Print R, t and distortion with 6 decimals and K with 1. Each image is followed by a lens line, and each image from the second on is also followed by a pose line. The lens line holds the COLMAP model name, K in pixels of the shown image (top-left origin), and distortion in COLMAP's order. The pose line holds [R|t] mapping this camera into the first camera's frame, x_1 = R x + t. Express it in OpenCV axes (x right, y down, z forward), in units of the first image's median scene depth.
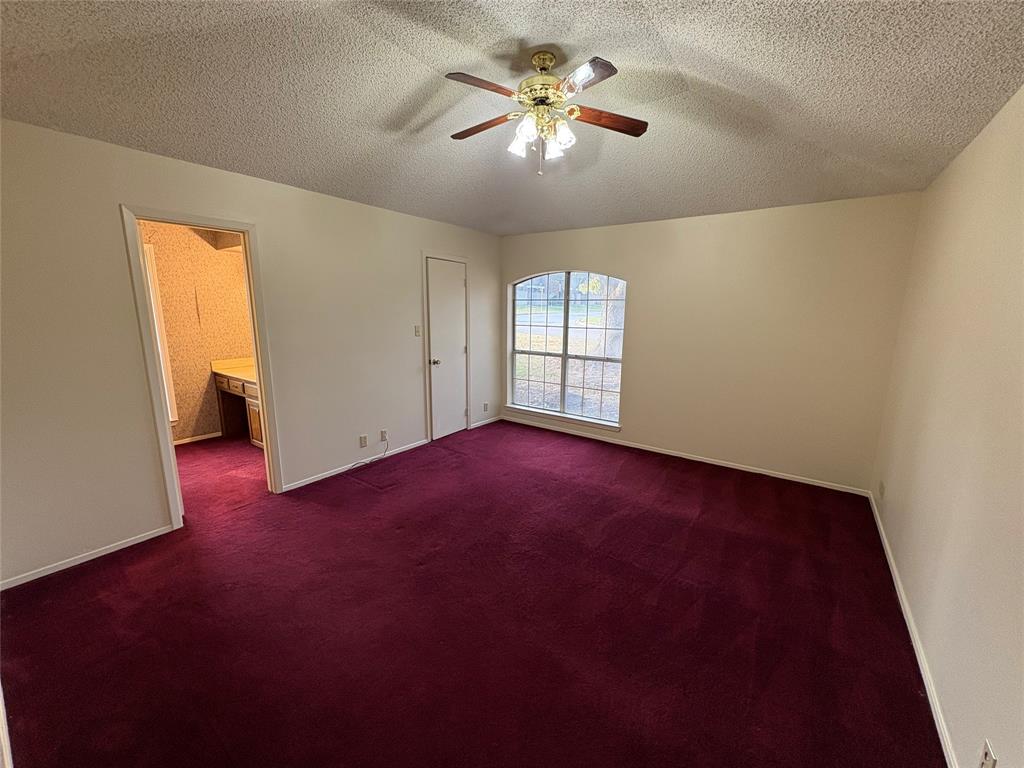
lens RADIAL K [[409.5, 0, 515.4], [0, 409.5, 381.2], [0, 0, 1]] dist [0.002696, -0.000342]
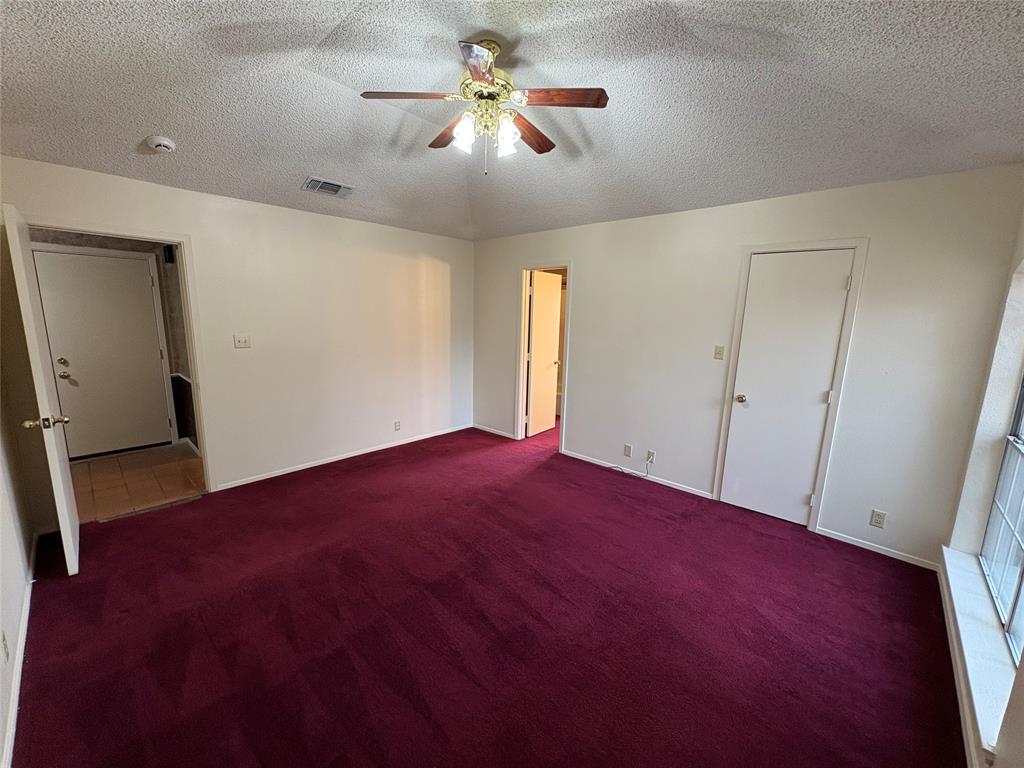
lens RADIAL K [[409.5, 0, 512.4], [0, 409.5, 386.7], [0, 0, 1]] dist [0.002696, -0.000342]
pose [[-0.126464, 0.170010, -0.977294, 0.580221], [-0.197066, 0.961261, 0.192722, -0.133412], [0.972199, 0.216964, -0.088061, 0.701931]]
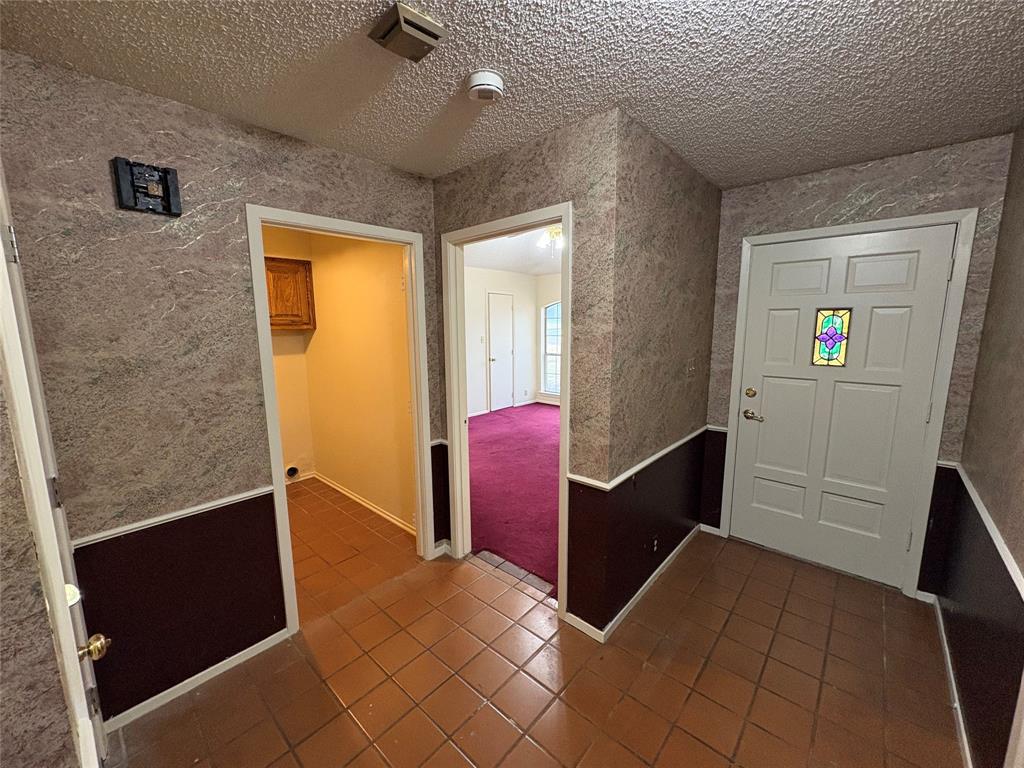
lens RADIAL K [[409.5, 0, 513.8], [0, 409.5, 386.7], [0, 0, 1]] dist [0.002696, -0.000342]
pose [[0.994716, -0.002869, -0.102627, 0.041777], [0.000491, 0.999731, -0.023185, 0.095351], [0.102666, 0.023012, 0.994450, -0.552375]]
